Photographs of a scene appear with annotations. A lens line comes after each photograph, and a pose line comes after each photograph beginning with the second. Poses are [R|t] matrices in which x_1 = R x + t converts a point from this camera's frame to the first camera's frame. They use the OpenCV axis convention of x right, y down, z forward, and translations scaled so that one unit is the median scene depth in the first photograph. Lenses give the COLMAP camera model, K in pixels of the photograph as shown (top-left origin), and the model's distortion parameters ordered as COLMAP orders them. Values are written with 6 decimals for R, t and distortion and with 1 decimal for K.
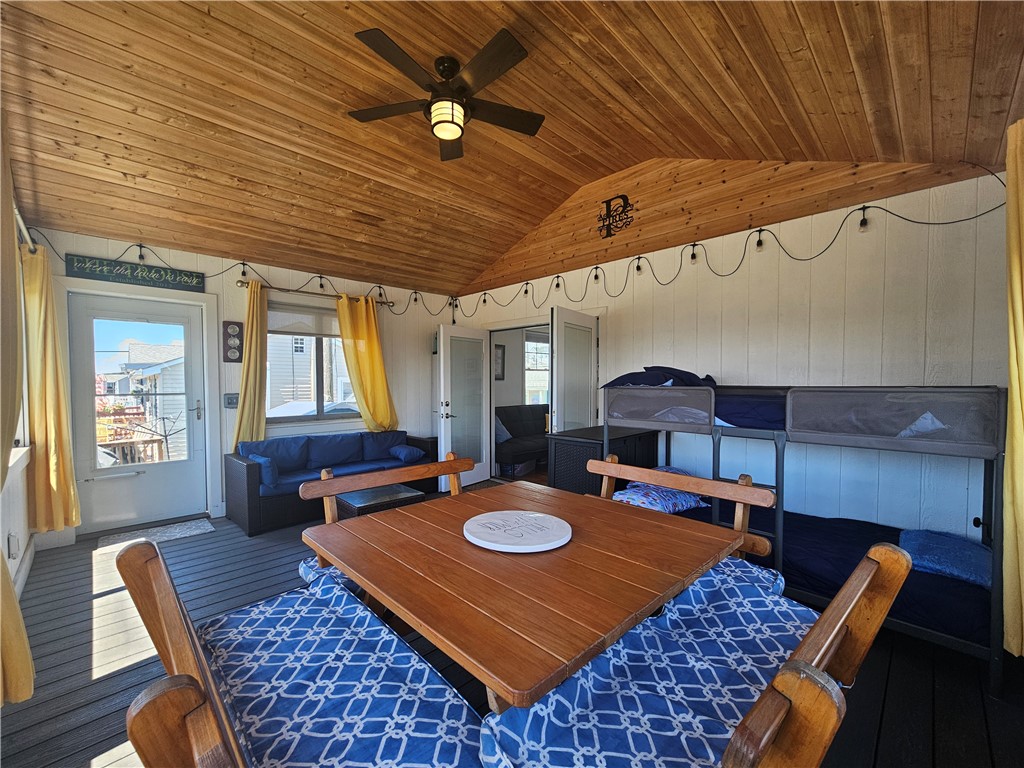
lens RADIAL K [[423.1, 0, 509.4], [0, 423.1, 393.7], [0, 0, 1]] dist [-0.000365, 0.000133]
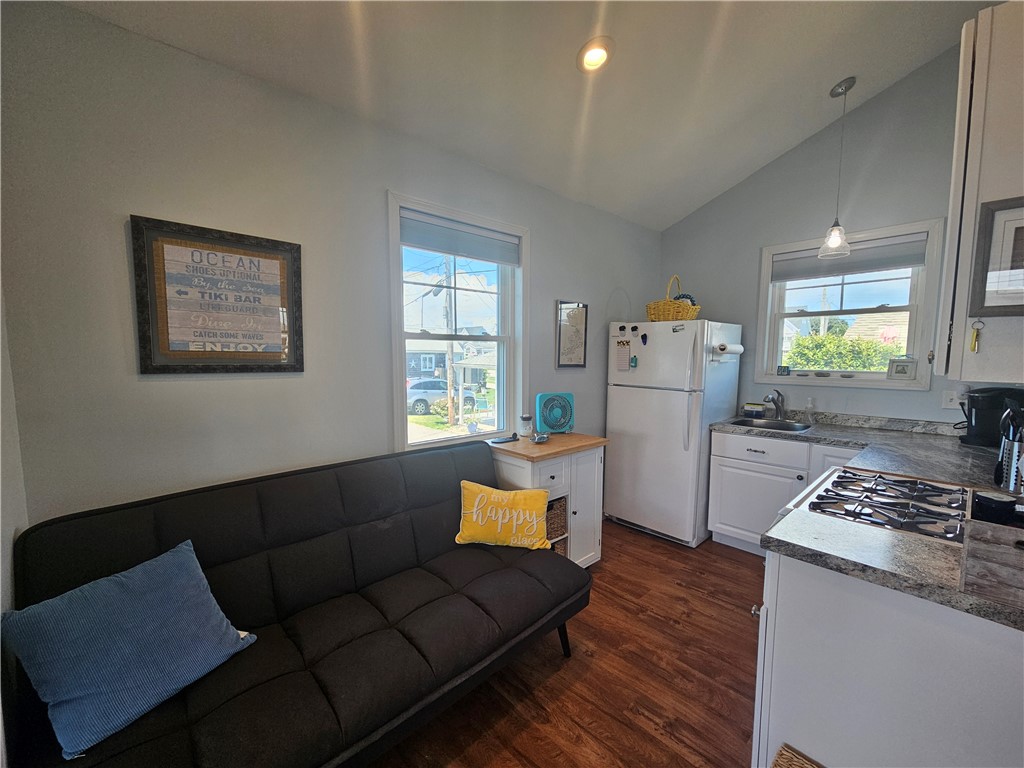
lens RADIAL K [[423.1, 0, 509.4], [0, 423.1, 393.7], [0, 0, 1]] dist [-0.000365, 0.000133]
pose [[0.998881, 0.006394, -0.046868, 0.221514], [-0.003389, 0.997950, 0.063908, -0.058669], [0.047180, -0.063677, 0.996855, 1.172230]]
